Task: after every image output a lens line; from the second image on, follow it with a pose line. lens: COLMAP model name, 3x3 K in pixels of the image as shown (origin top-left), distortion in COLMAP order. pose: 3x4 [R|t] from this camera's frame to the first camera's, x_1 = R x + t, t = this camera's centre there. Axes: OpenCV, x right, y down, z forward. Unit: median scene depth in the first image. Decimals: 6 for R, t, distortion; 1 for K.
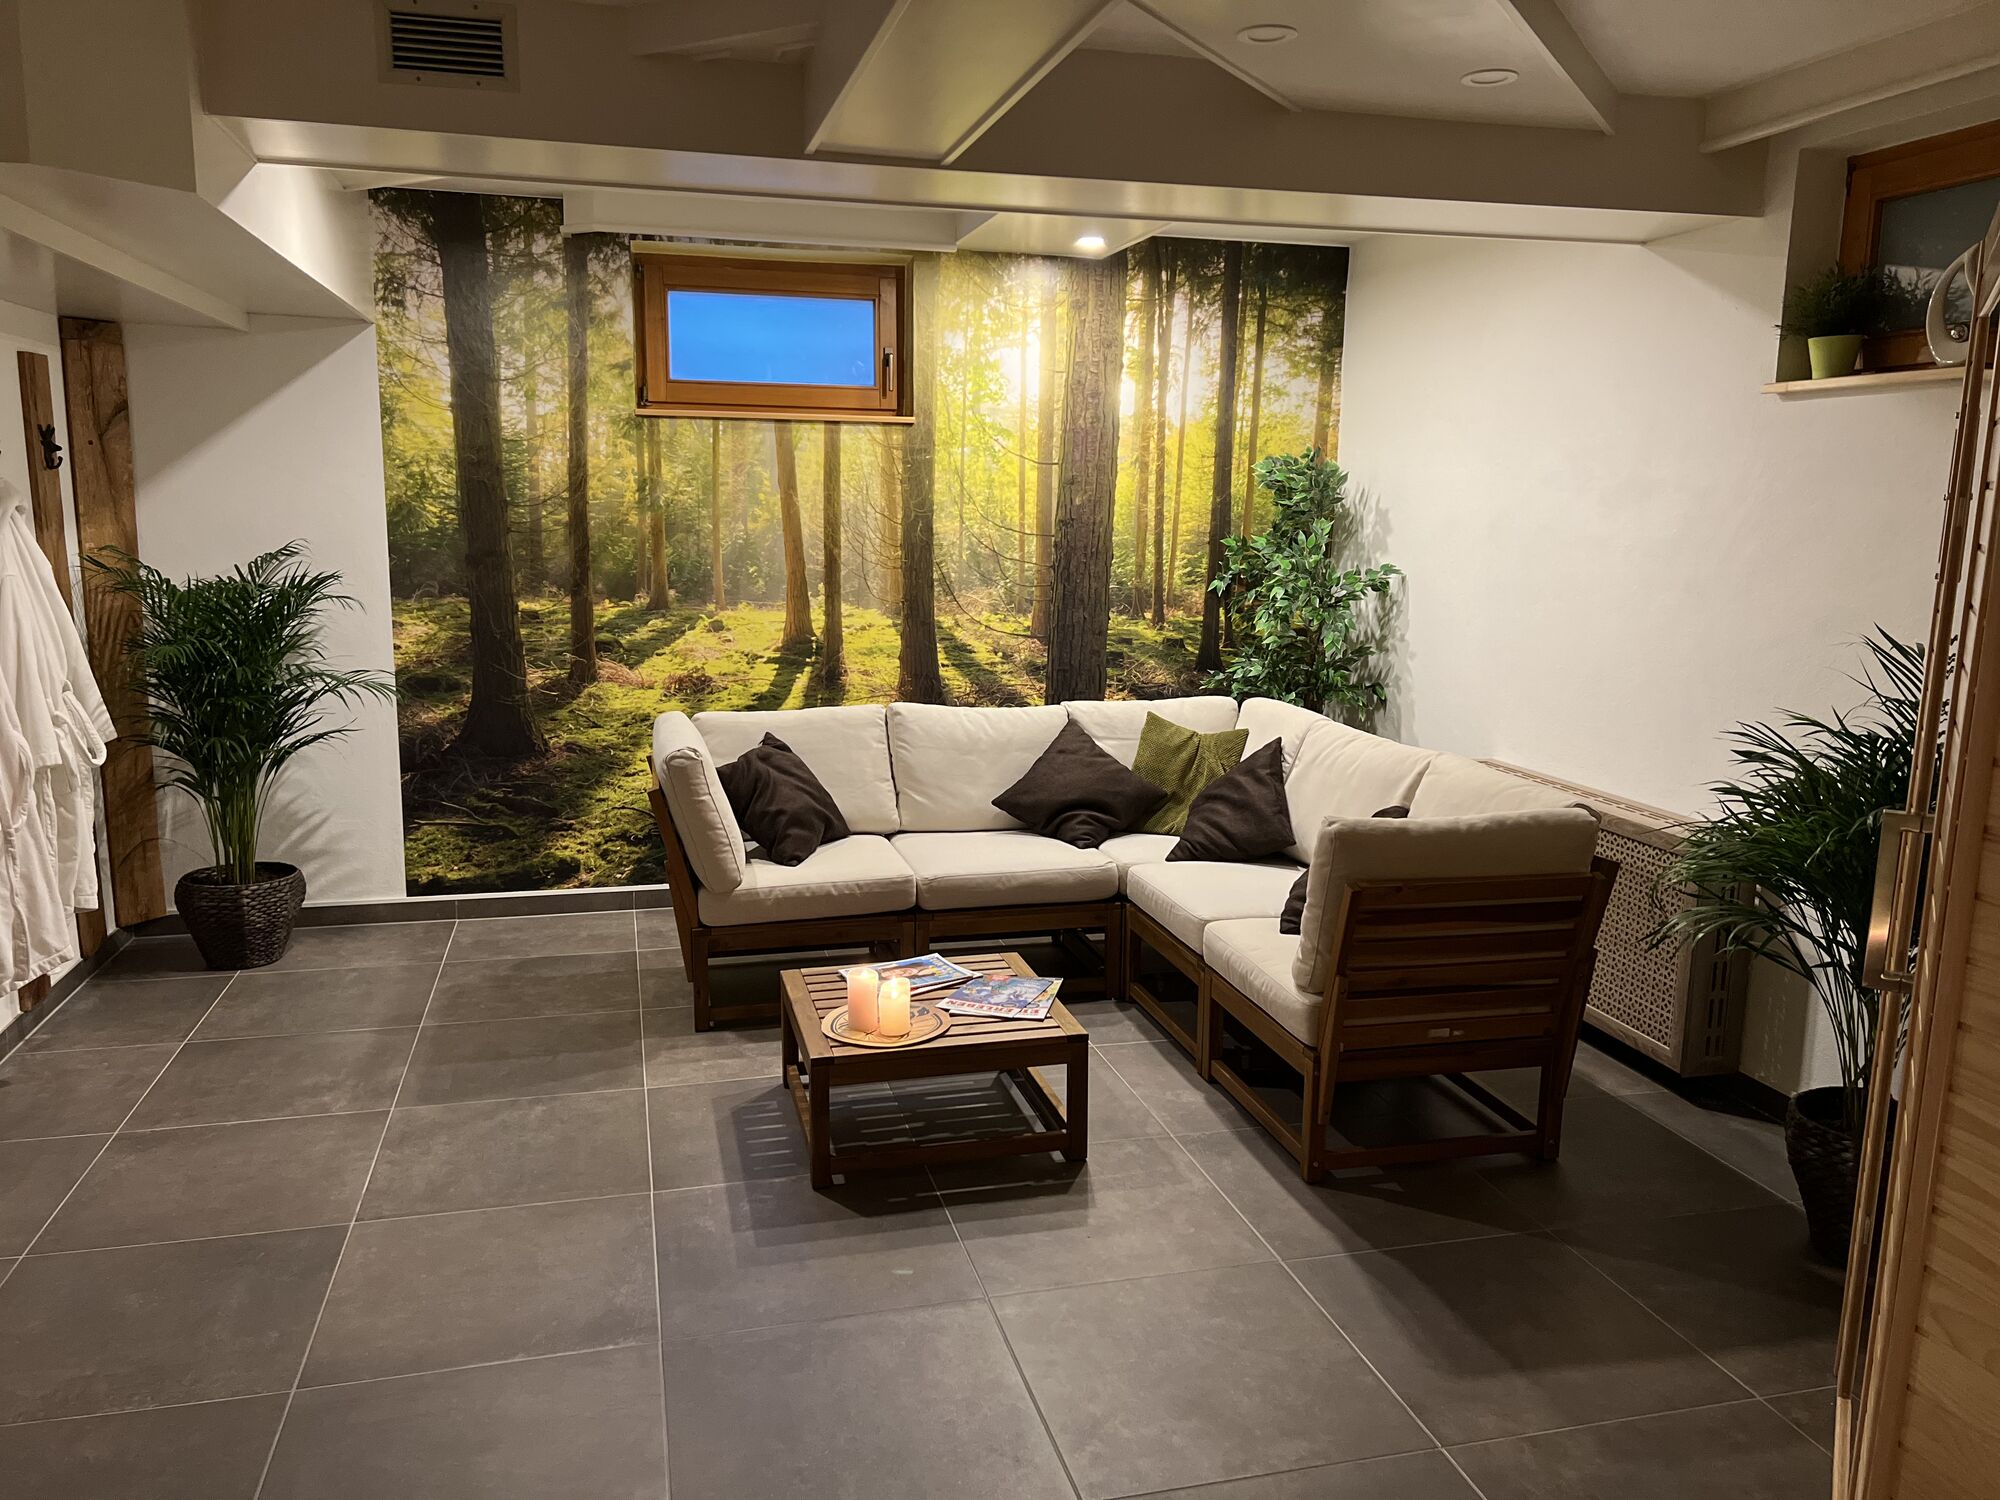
lens RADIAL K [[1500.9, 0, 995.6], [0, 1500.9, 754.7], [0, 0, 1]] dist [0.052610, -0.074446]
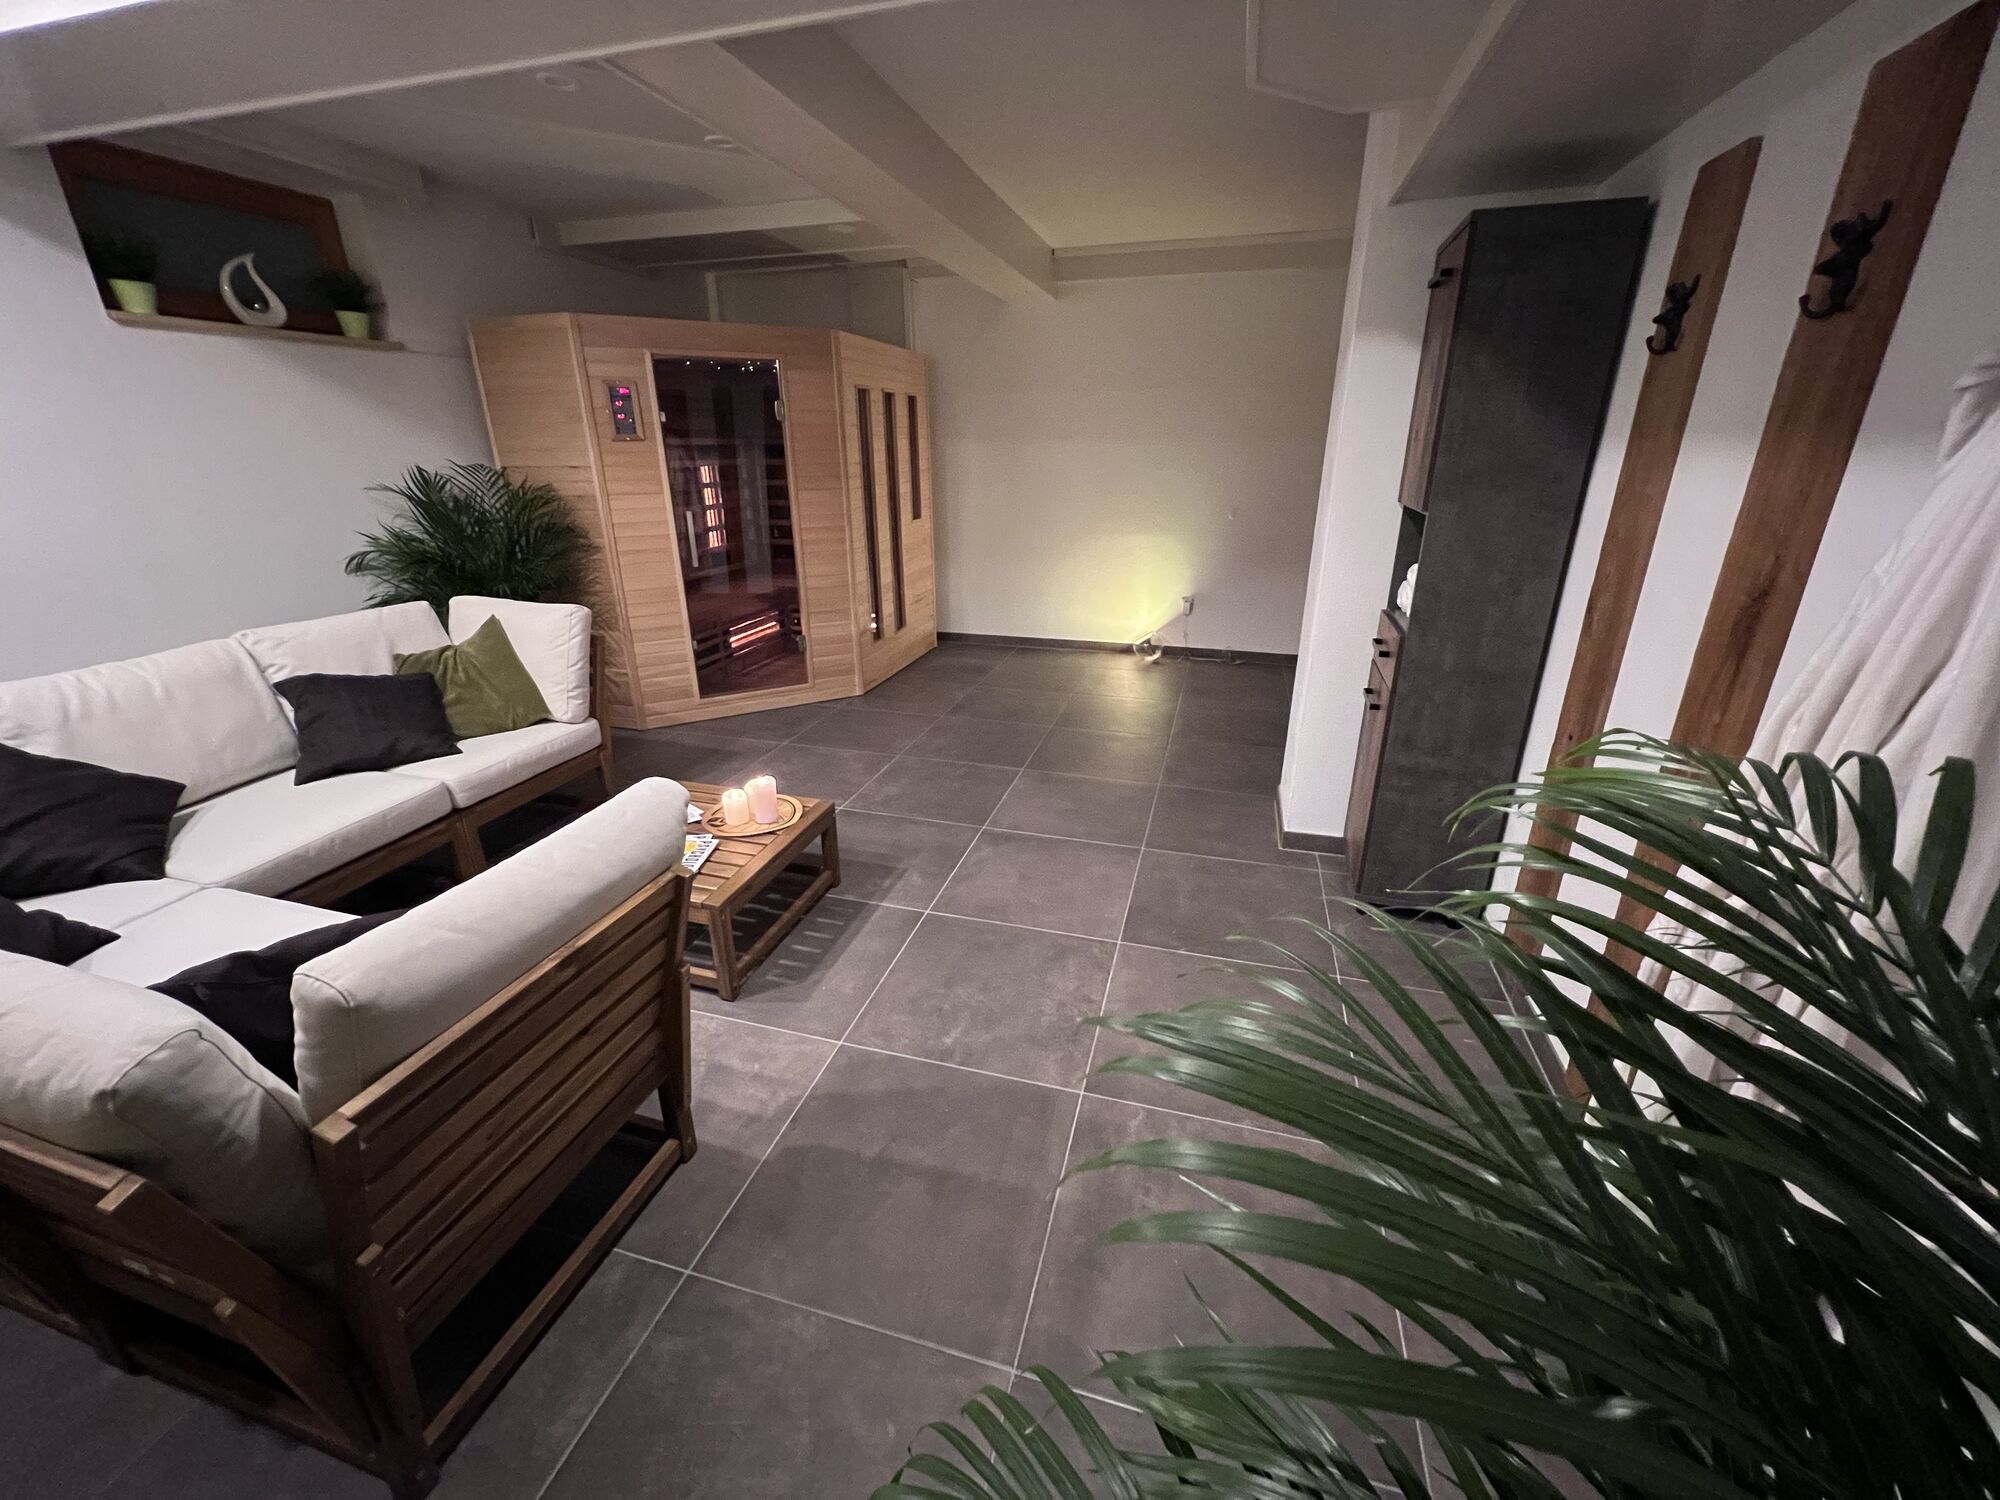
lens RADIAL K [[799.0, 0, 1004.0], [0, 799.0, 747.0], [0, 0, 1]] dist [-0.007909, 0.001702]
pose [[-0.867697, -0.186462, 0.460797, -0.393661], [0.079617, 0.862885, 0.499090, -0.142838], [-0.490676, 0.469746, -0.733877, 0.928961]]
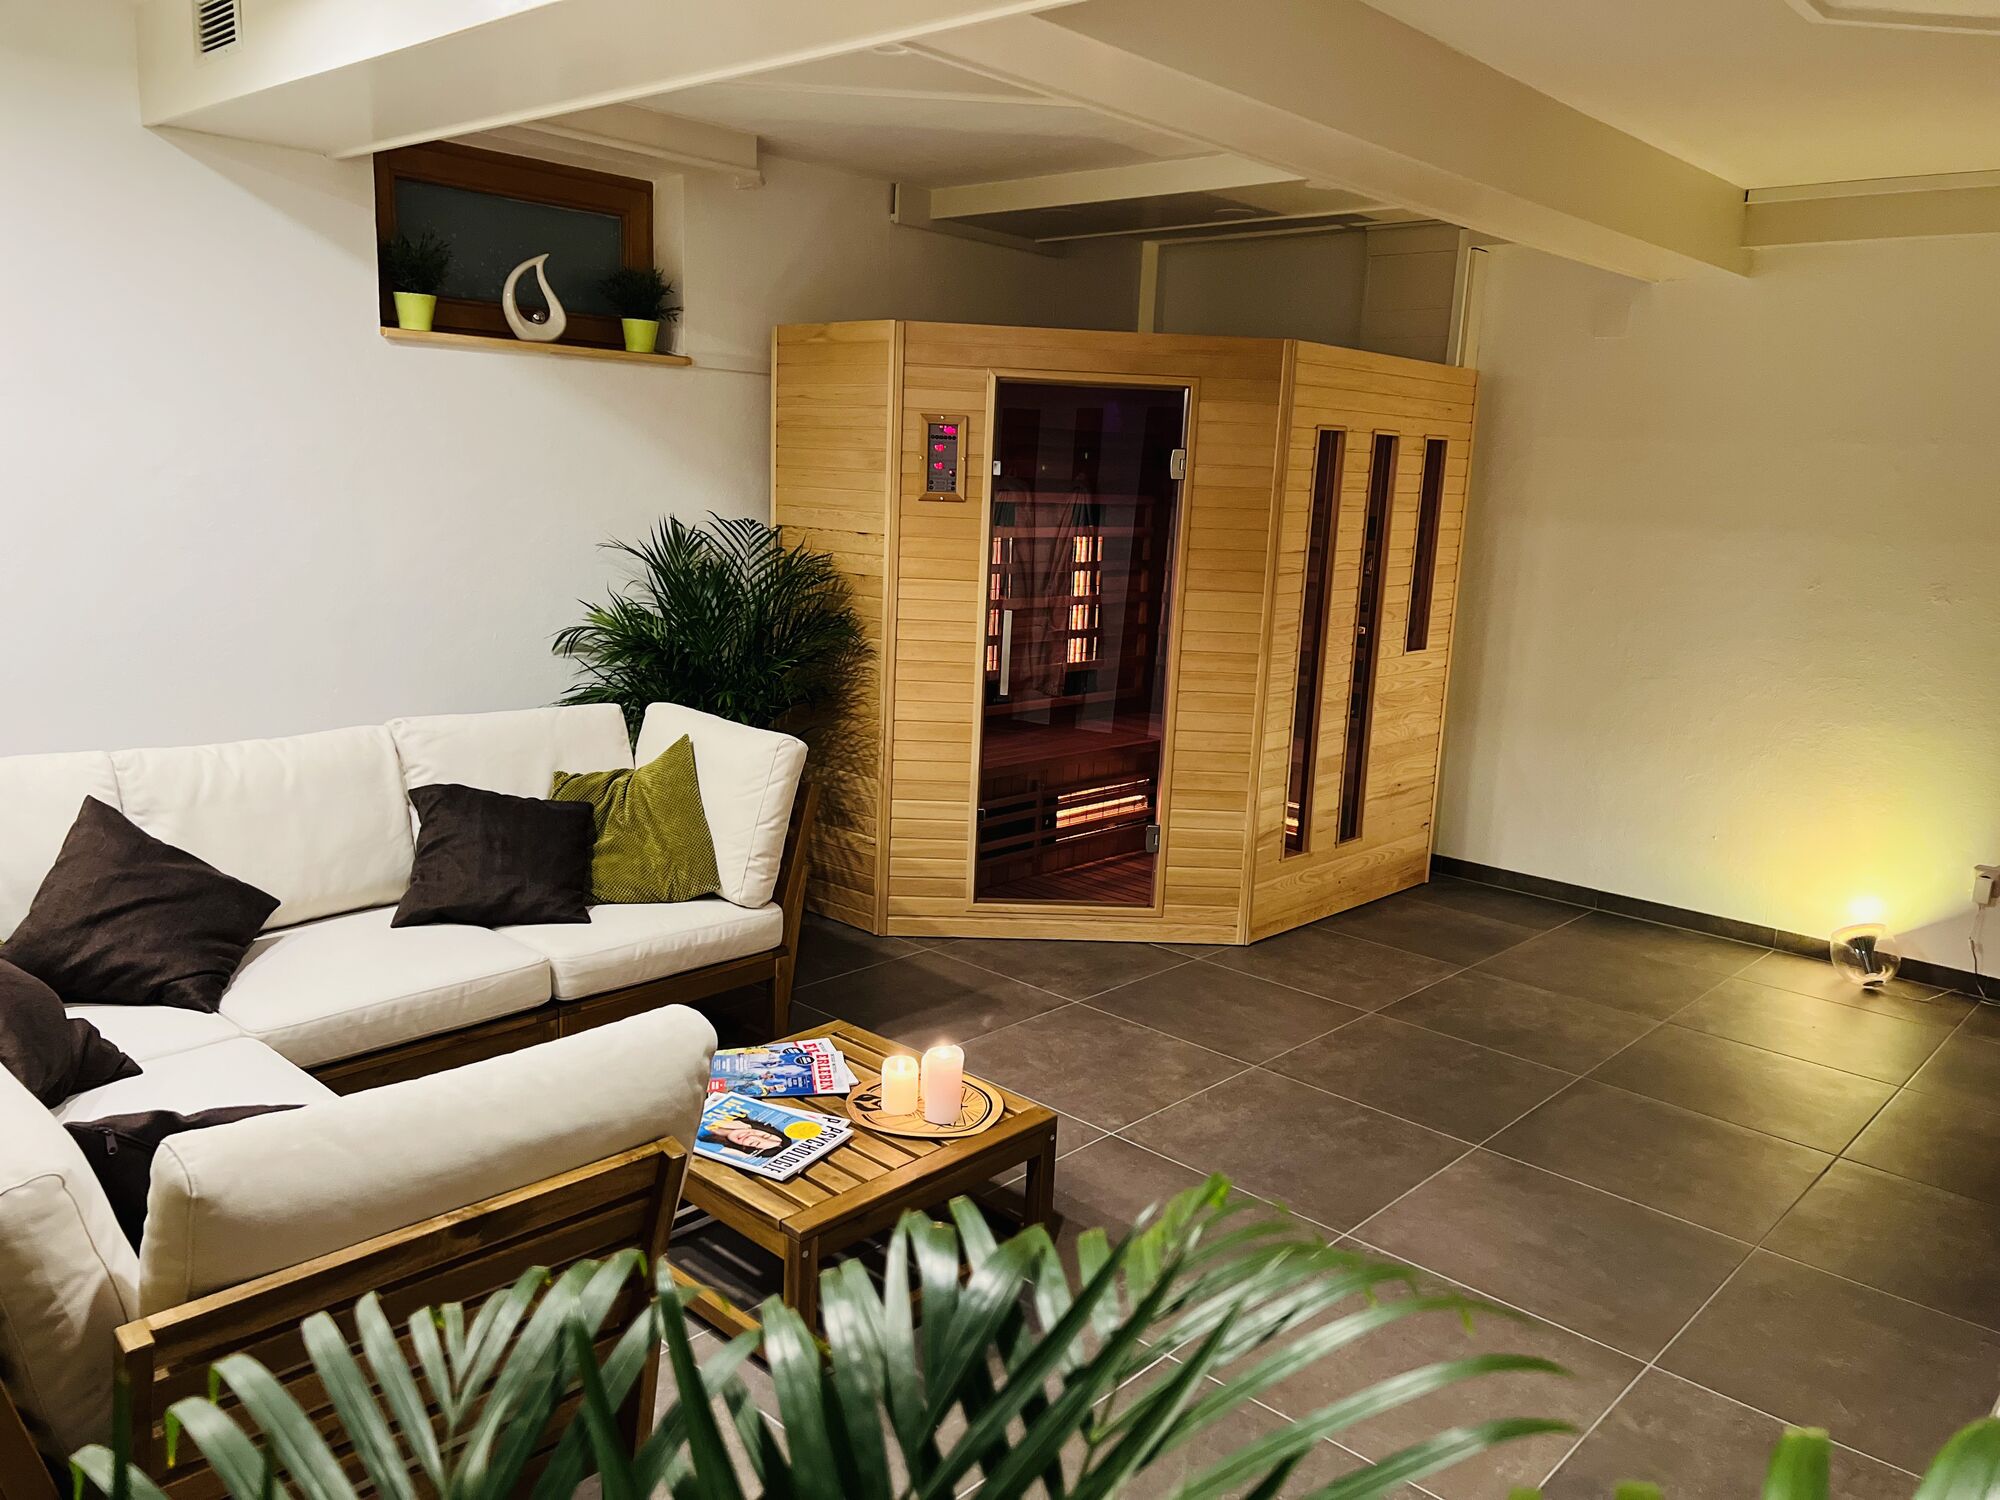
lens RADIAL K [[1500.9, 0, 1003.1], [0, 1500.9, 756.1], [0, 0, 1]] dist [0.052610, -0.074446]
pose [[-0.551146, -0.193478, 0.811668, -0.491007], [0.096888, 0.951327, 0.292558, -0.162437], [-0.828765, 0.239883, -0.505574, 0.896781]]
